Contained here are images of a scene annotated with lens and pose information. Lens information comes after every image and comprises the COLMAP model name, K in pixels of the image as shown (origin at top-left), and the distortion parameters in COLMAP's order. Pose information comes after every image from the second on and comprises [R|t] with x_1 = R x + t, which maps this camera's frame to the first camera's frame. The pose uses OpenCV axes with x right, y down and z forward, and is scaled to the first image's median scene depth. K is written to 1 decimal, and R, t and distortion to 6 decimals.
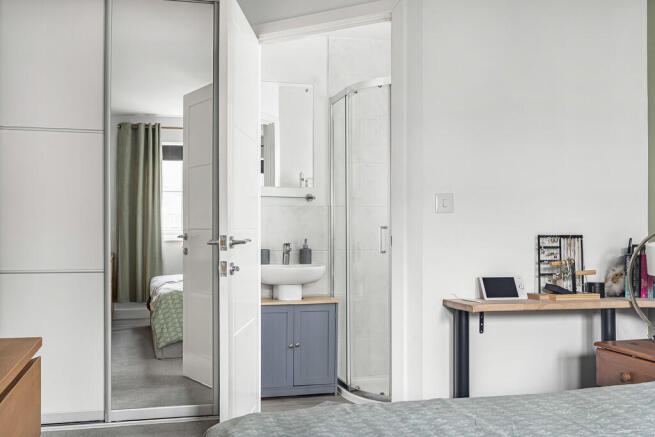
lens RADIAL K [[661.1, 0, 327.5], [0, 661.1, 218.5], [0, 0, 1]] dist [0.009526, -0.005566]
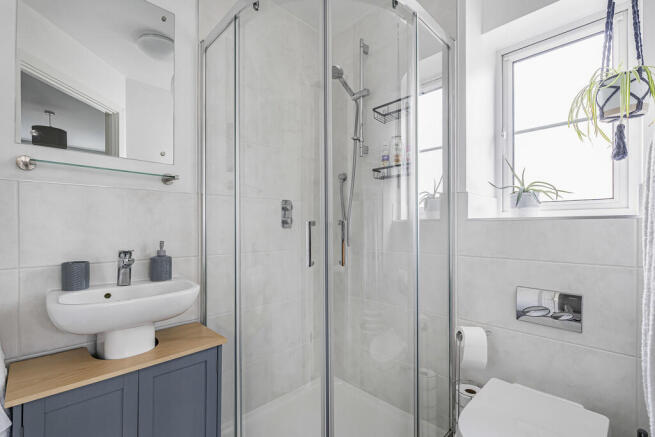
lens RADIAL K [[293.0, 0, 327.5], [0, 293.0, 218.5], [0, 0, 1]] dist [-0.000457, 0.000041]
pose [[0.877021, -0.001557, 0.480450, -0.024972], [-0.007931, 0.999812, 0.017717, 0.002069], [-0.480387, -0.019349, 0.876843, 0.595318]]
